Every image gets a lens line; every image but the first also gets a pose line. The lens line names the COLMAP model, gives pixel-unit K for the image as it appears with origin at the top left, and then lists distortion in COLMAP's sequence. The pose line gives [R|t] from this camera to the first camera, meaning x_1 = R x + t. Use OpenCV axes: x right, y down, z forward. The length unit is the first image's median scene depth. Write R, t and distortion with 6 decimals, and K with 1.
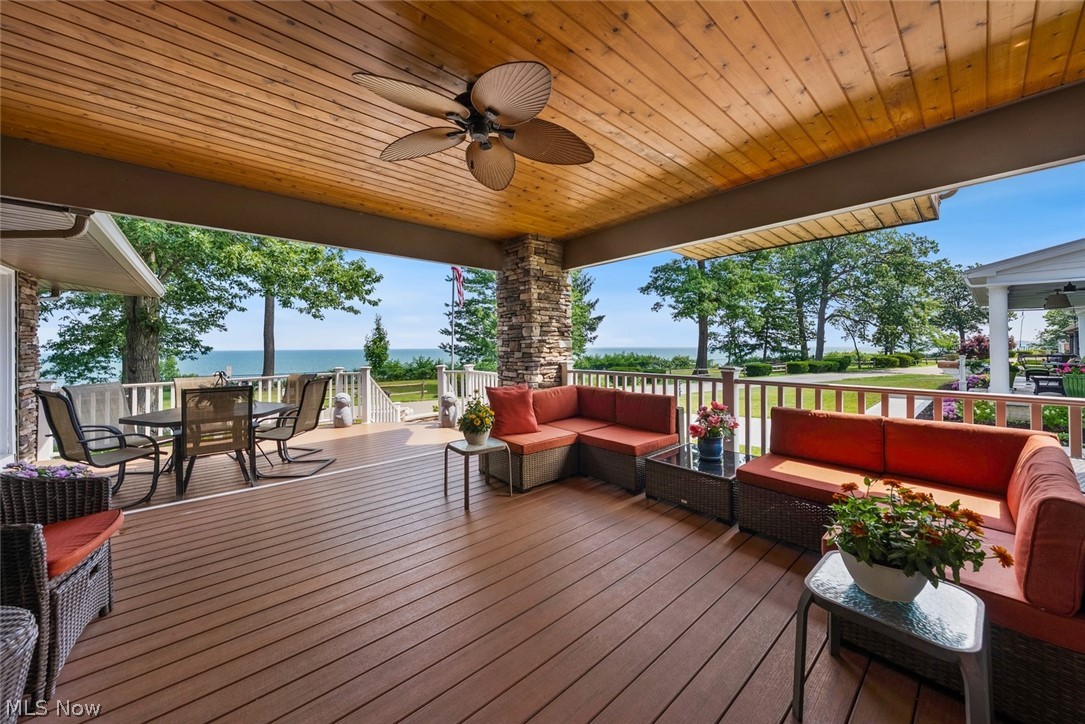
lens RADIAL K [[382.1, 0, 546.8], [0, 382.1, 348.3], [0, 0, 1]] dist [-0.000091, -0.000097]
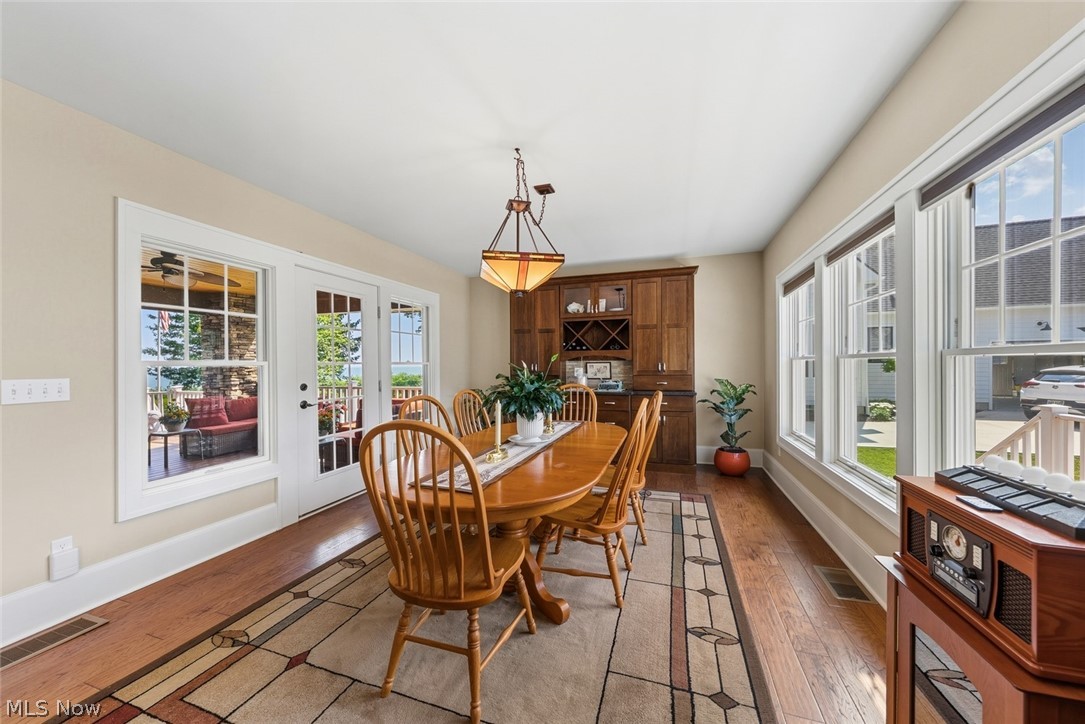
lens RADIAL K [[384.2, 0, 544.9], [0, 384.2, 362.8], [0, 0, 1]] dist [0.000031, -0.000051]
pose [[0.857637, -0.005275, 0.514228, 0.219584], [0.011310, 0.999899, -0.008606, -0.008073], [-0.514131, 0.013197, 0.857610, -0.815427]]
